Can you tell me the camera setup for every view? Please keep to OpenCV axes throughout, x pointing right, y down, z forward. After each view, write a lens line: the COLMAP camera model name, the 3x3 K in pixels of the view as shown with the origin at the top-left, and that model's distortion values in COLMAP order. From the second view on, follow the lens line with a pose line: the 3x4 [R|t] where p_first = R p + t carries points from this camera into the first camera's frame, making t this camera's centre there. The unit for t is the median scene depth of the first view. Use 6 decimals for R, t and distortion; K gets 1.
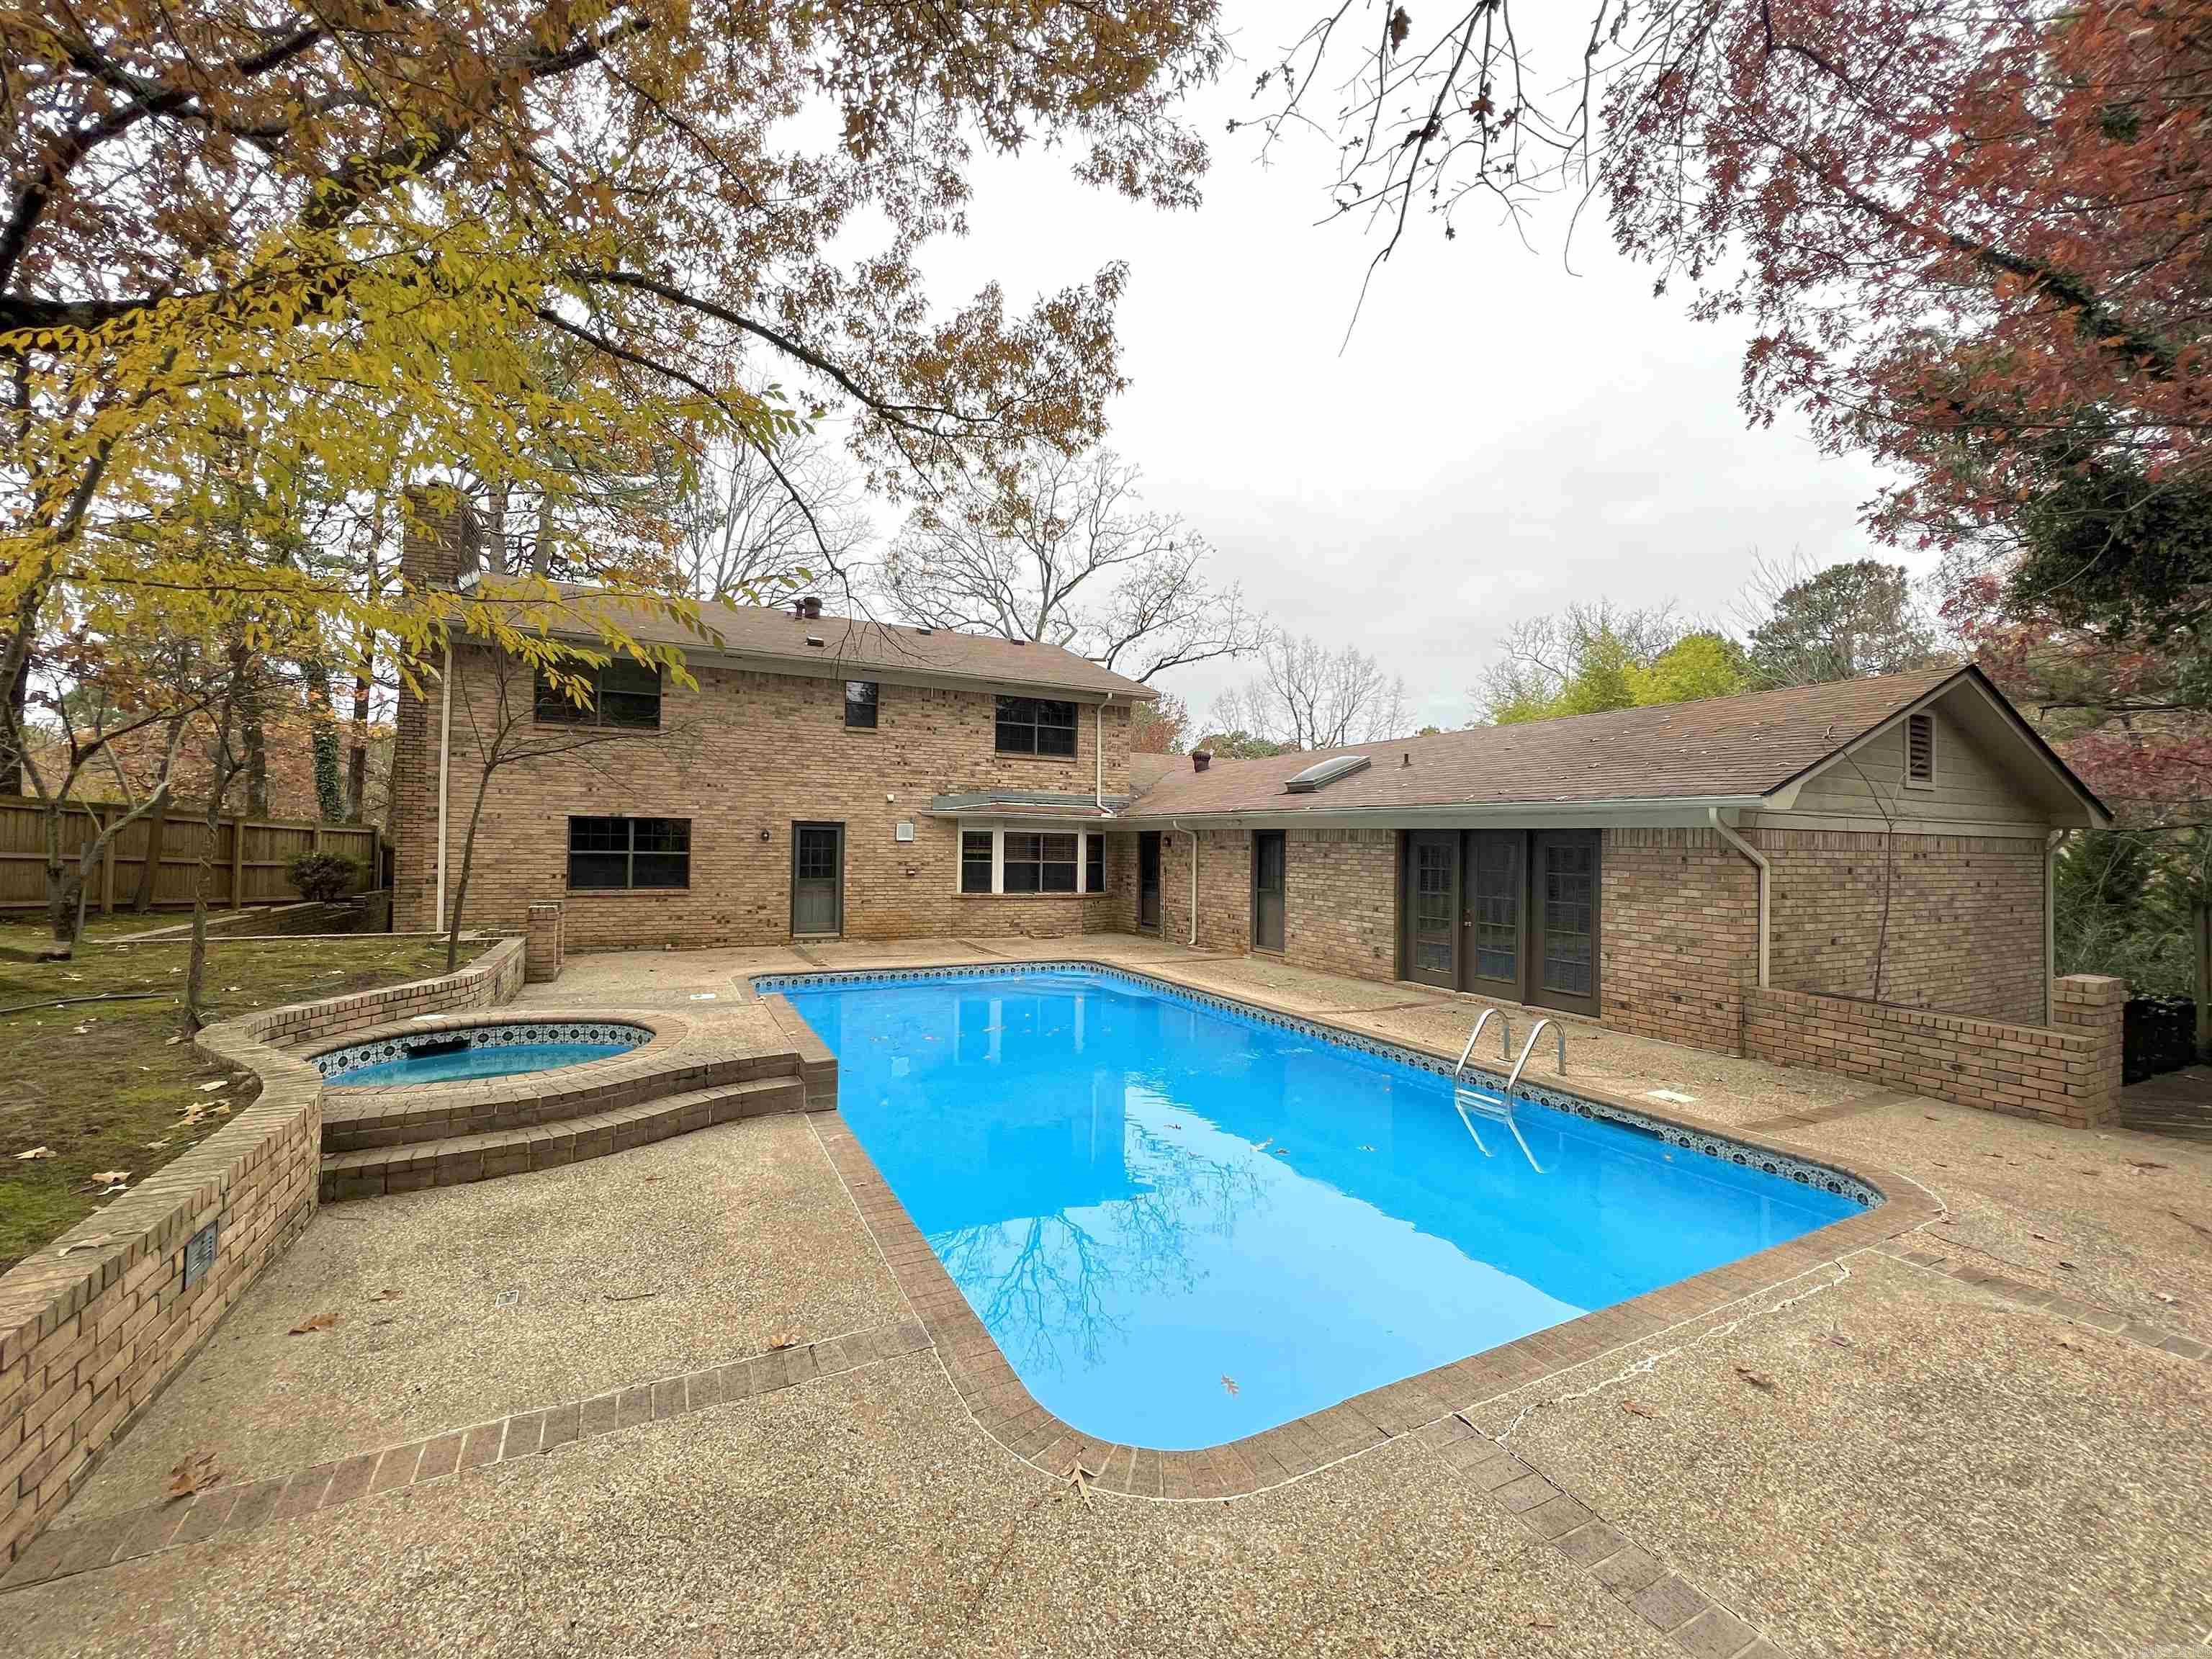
lens RADIAL K [[887.2, 0, 1101.2], [0, 887.2, 825.8], [0, 0, 1]] dist [-0.000863, 0.000029]
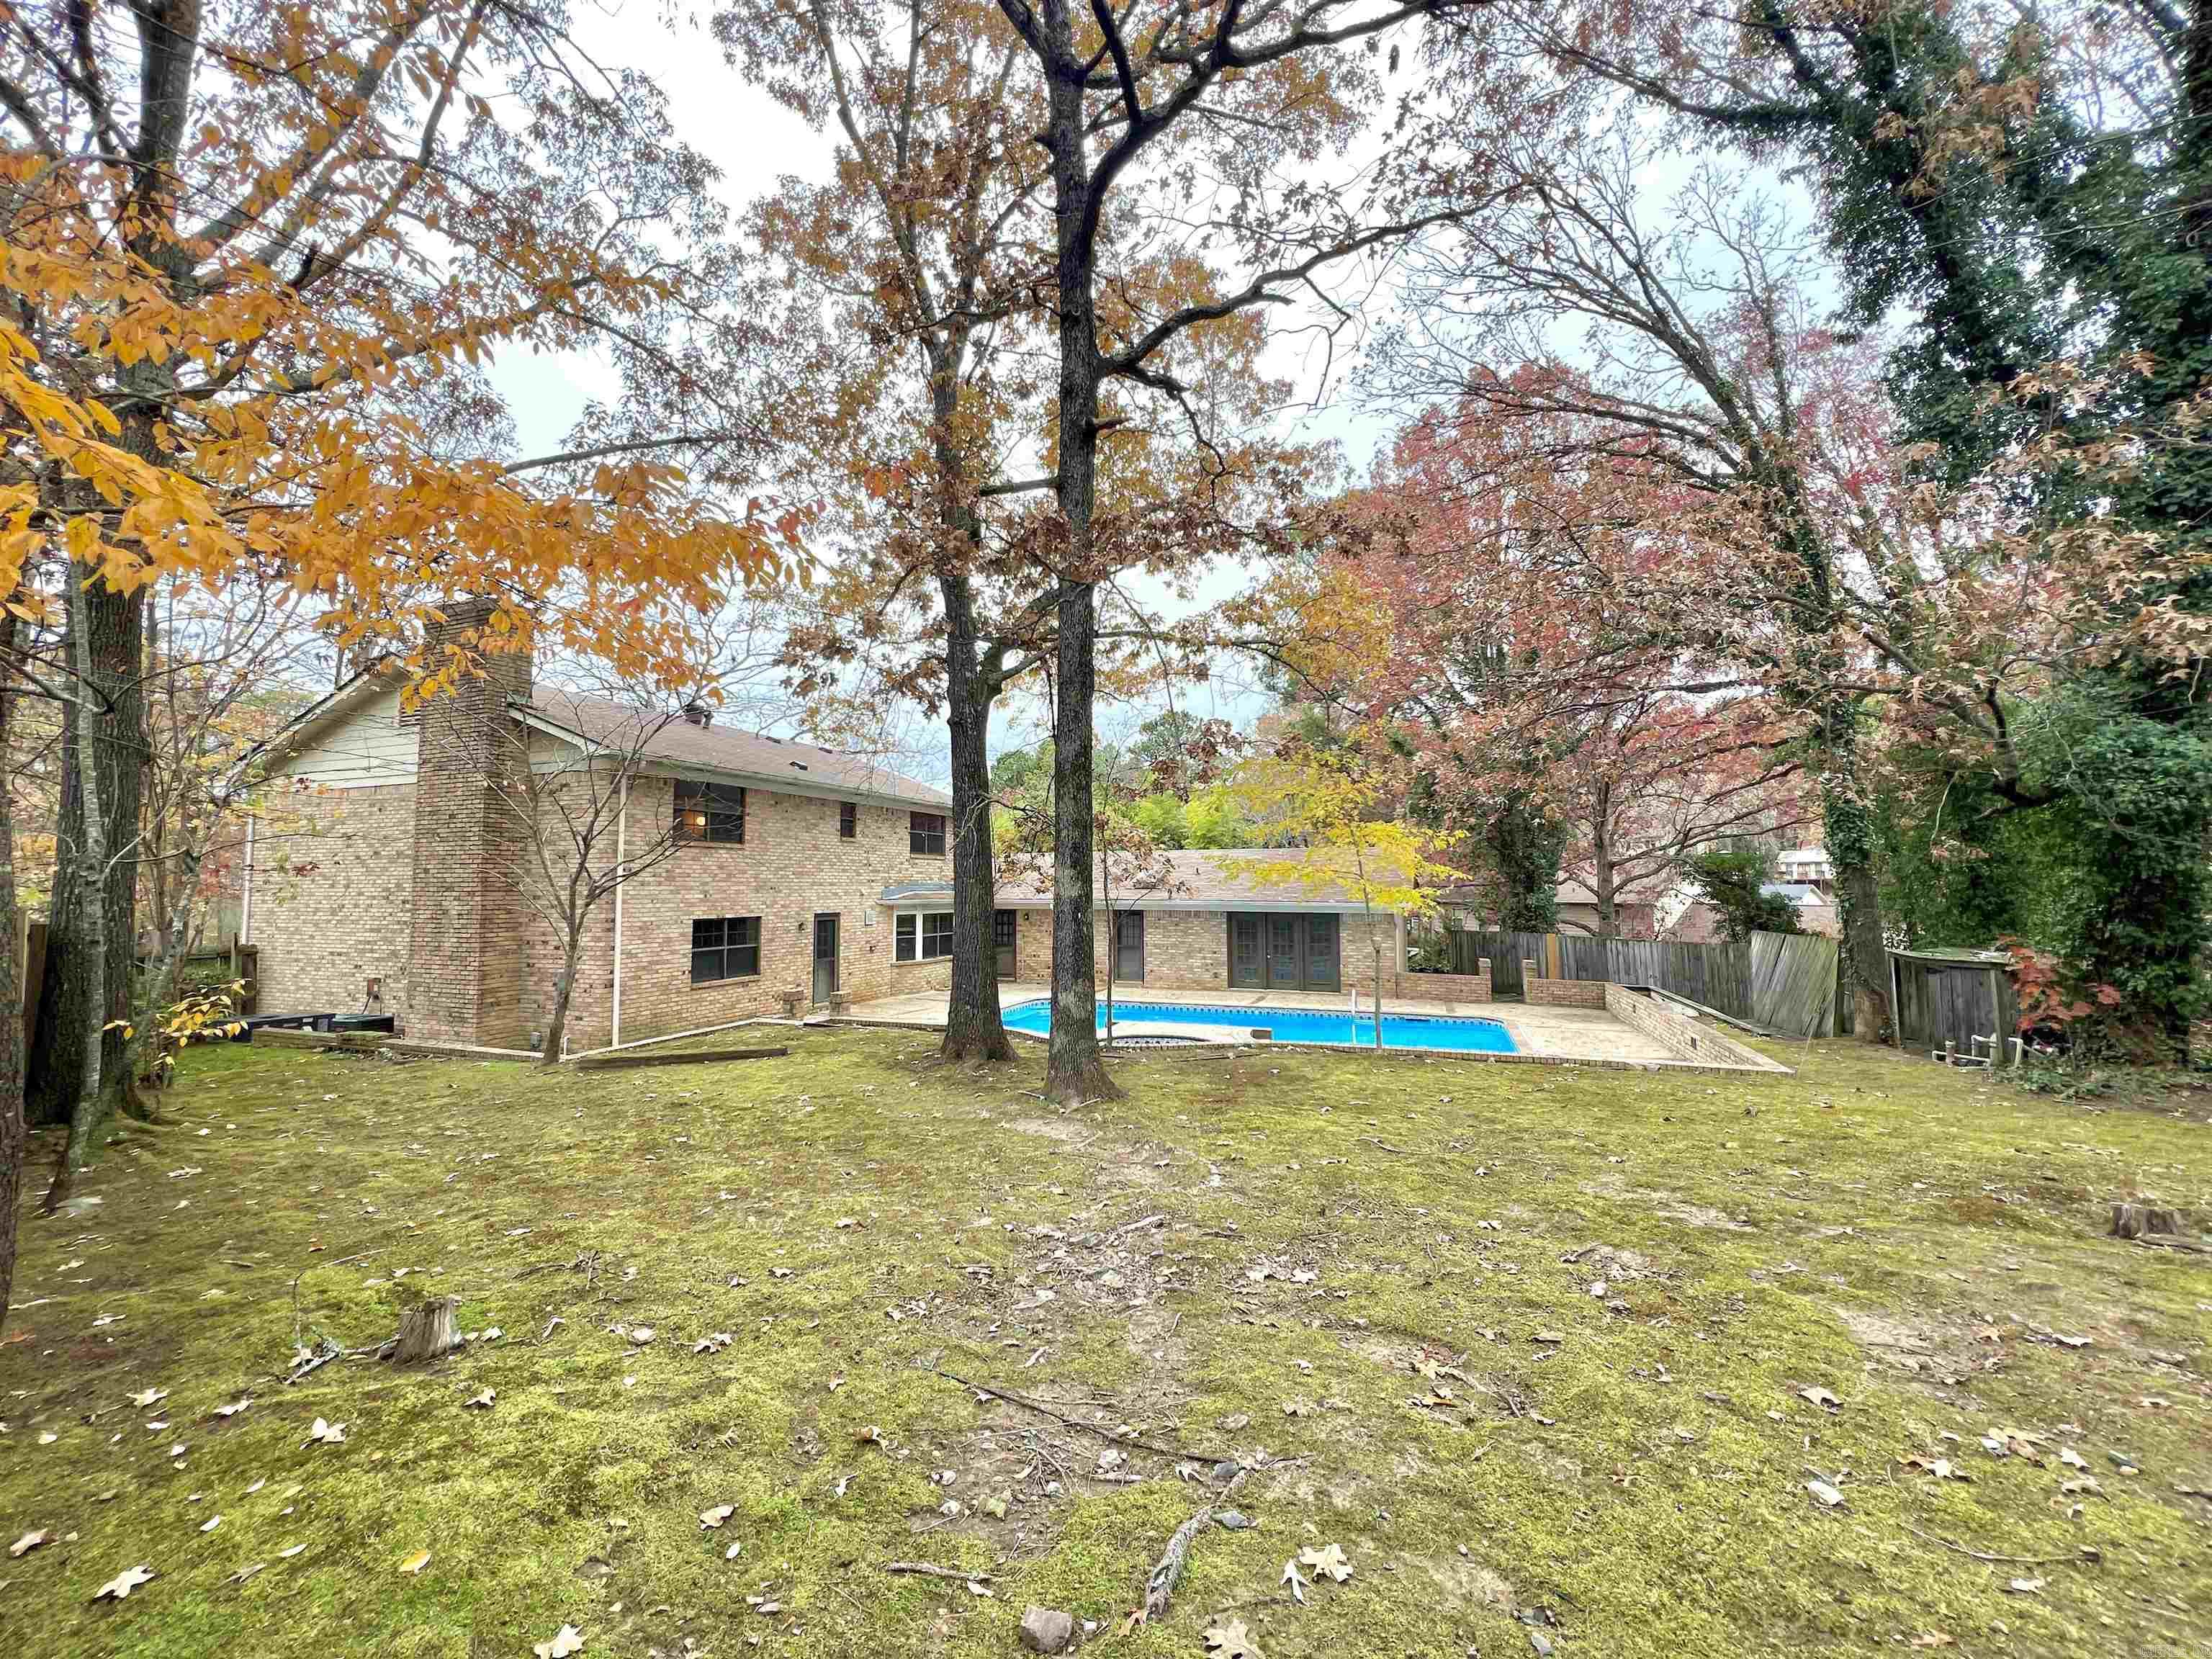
lens RADIAL K [[887.2, 0, 1102.2], [0, 887.2, 836.4], [0, 0, 1]] dist [-0.000863, 0.000029]
pose [[0.726067, 0.021749, 0.687280, -1.418431], [-0.001731, 0.999554, -0.029802, -0.120013], [-0.687622, 0.020449, 0.725781, -0.292749]]
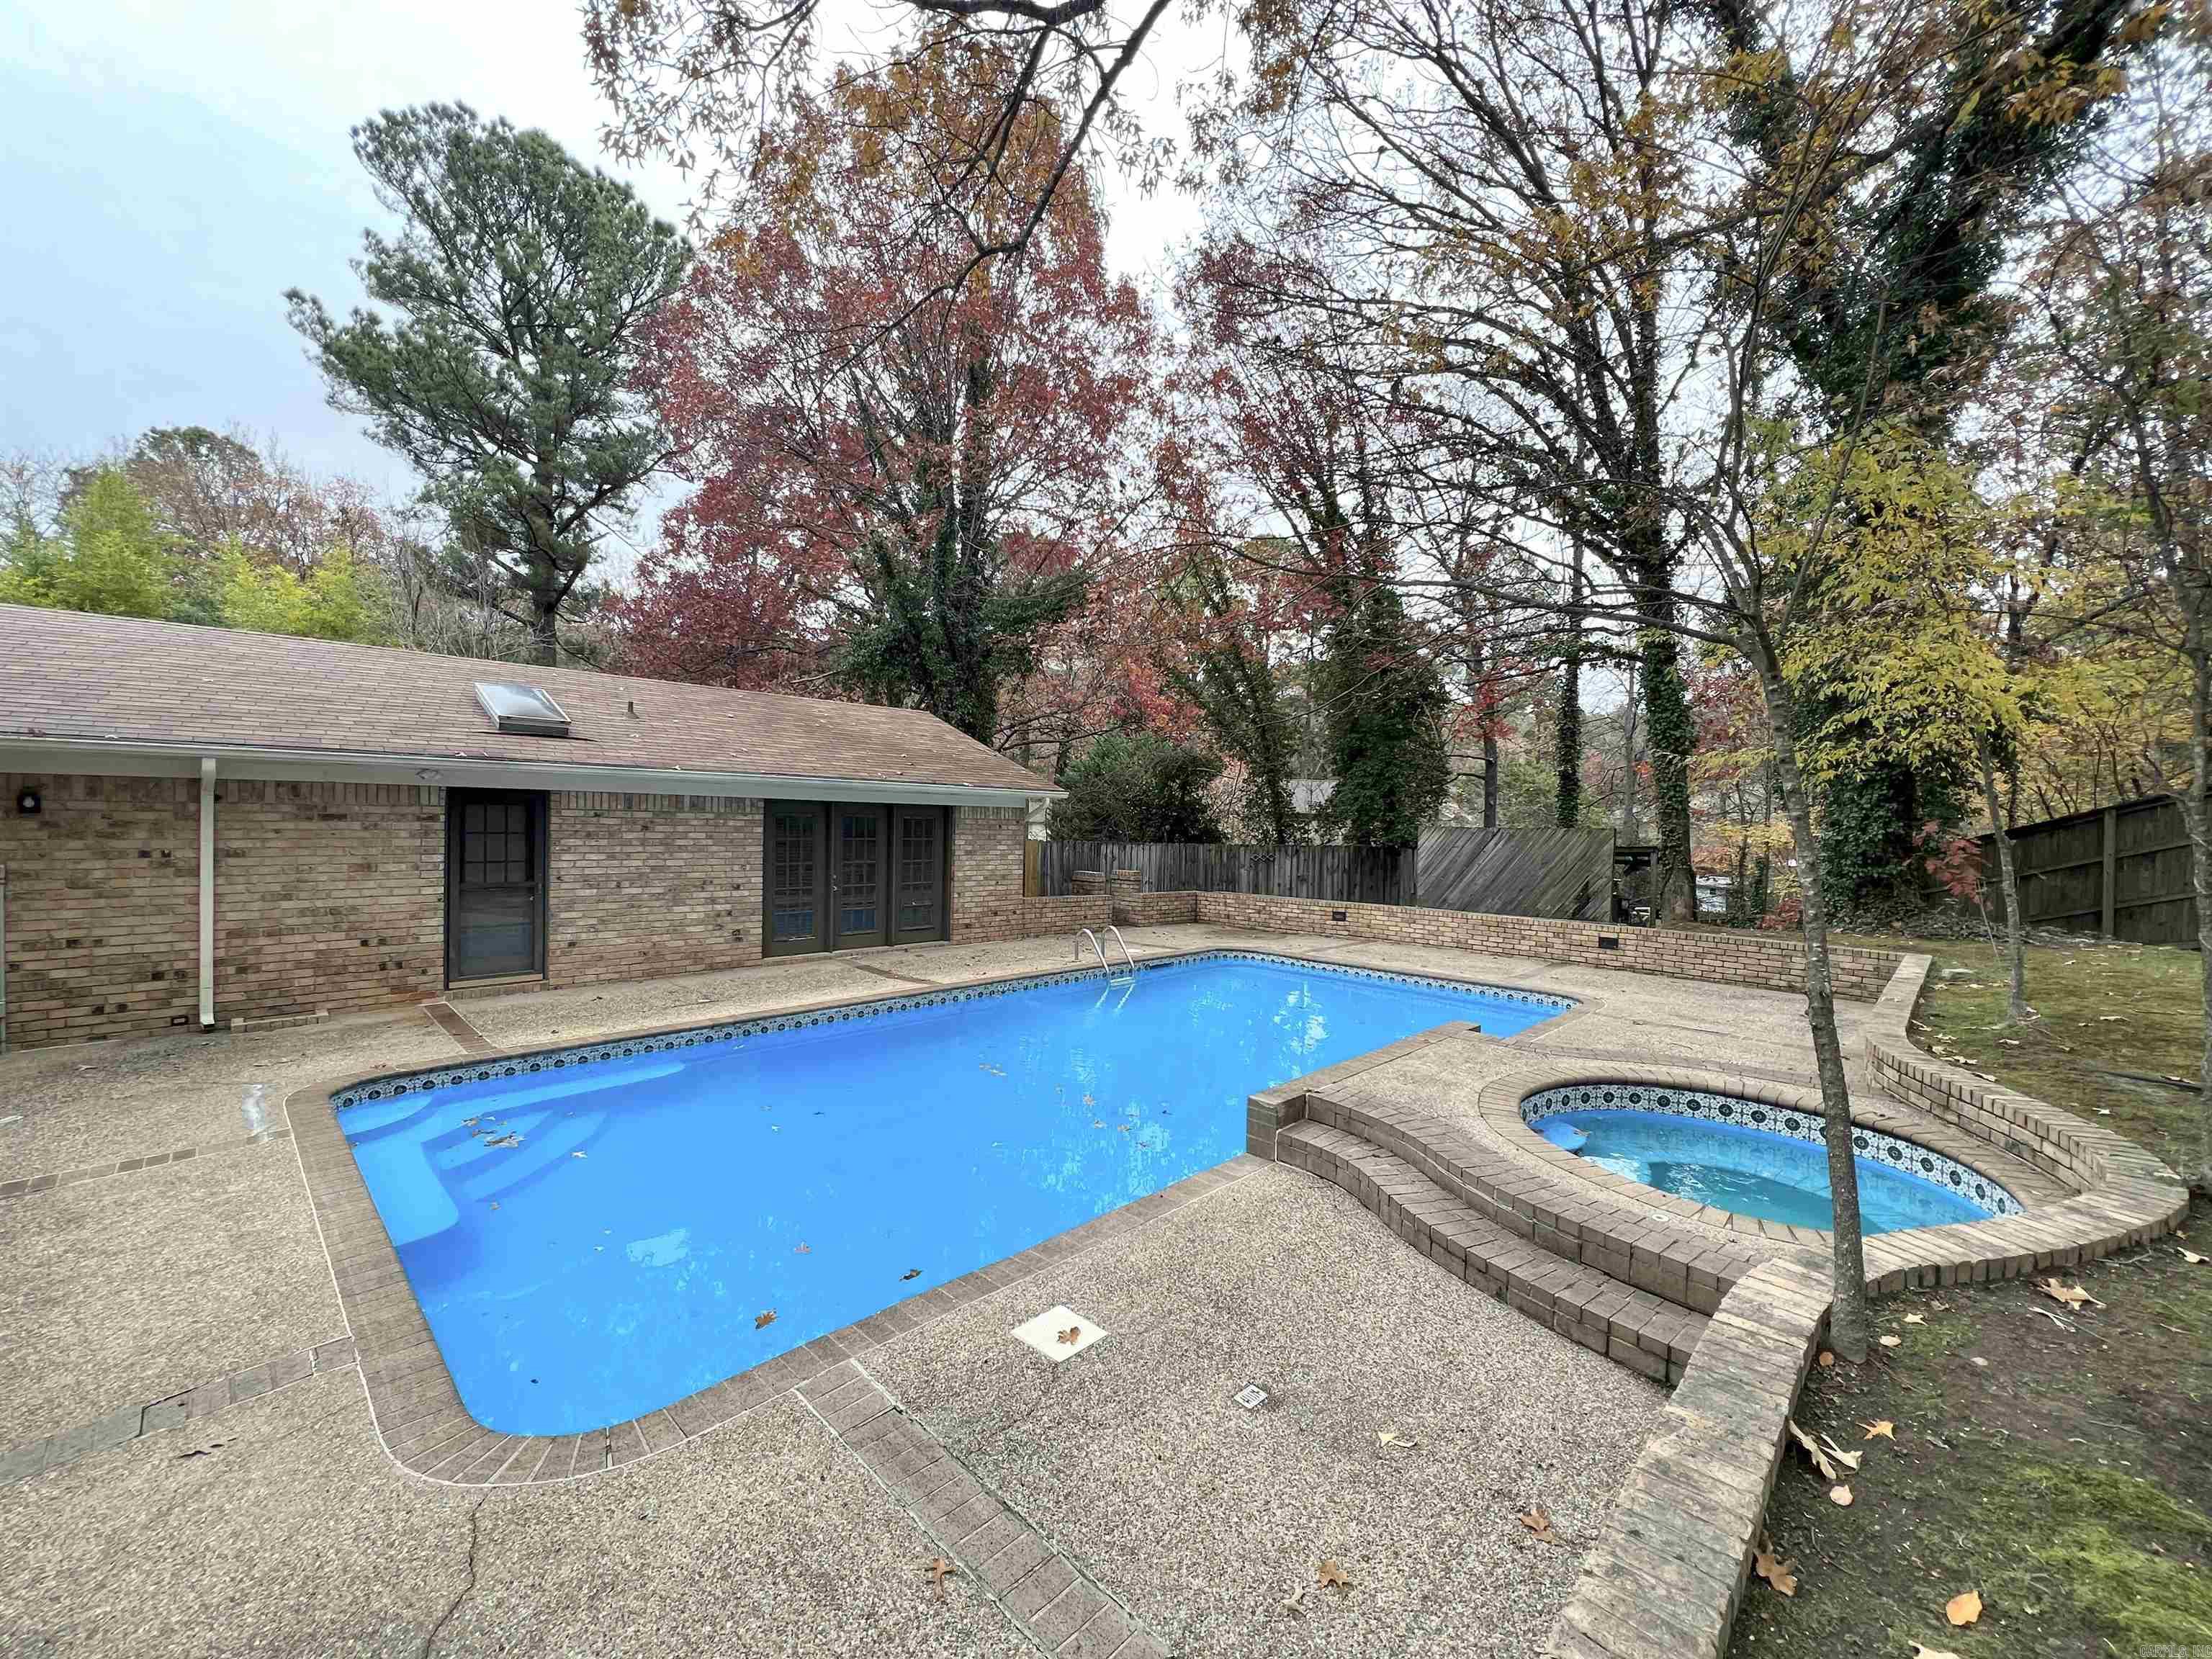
lens RADIAL K [[887.2, 0, 1103.4], [0, 887.2, 824.9], [0, 0, 1]] dist [-0.000863, 0.000029]
pose [[-0.319009, -0.019313, 0.947555, -0.763006], [-0.036414, 0.999304, 0.008108, 0.012164], [-0.947052, -0.031917, -0.319490, 1.093355]]
